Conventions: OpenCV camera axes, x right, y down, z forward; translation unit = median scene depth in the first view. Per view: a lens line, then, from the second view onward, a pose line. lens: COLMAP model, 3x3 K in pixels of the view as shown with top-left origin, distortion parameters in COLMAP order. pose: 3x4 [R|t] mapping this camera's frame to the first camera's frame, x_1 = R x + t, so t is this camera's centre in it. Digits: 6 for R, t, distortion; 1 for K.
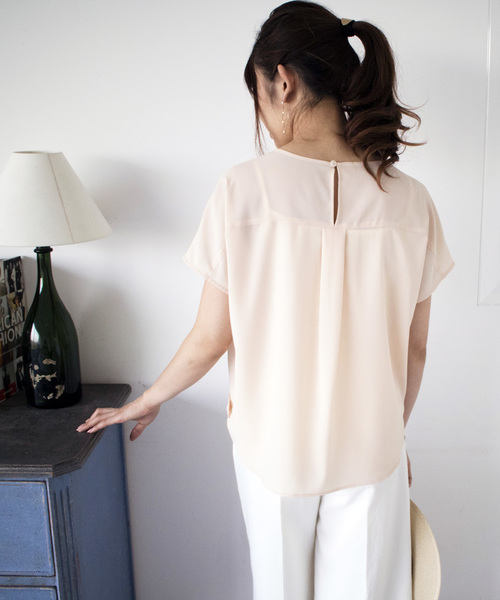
lens RADIAL K [[719.5, 0, 250.0], [0, 719.5, 300.0], [0, 0, 1]] dist [-0.100480, 0.015289]
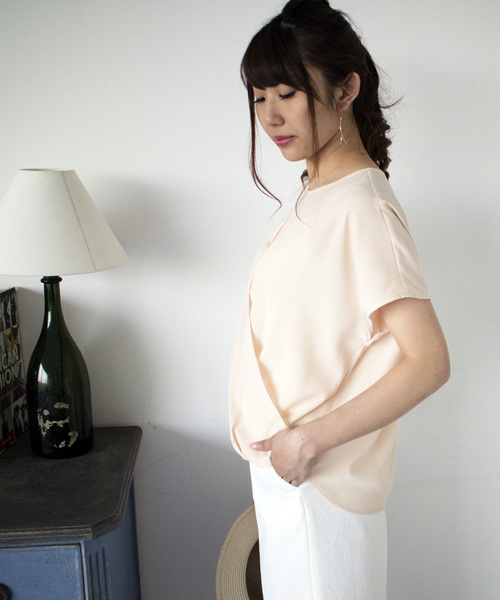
lens RADIAL K [[719.5, 0, 250.0], [0, 719.5, 300.0], [0, 0, 1]] dist [-0.100480, 0.015289]
pose [[0.991263, -0.024004, 0.129694, -0.160129], [0.029136, 0.998860, -0.037823, -0.003874], [-0.128639, 0.041271, 0.990832, 0.086247]]
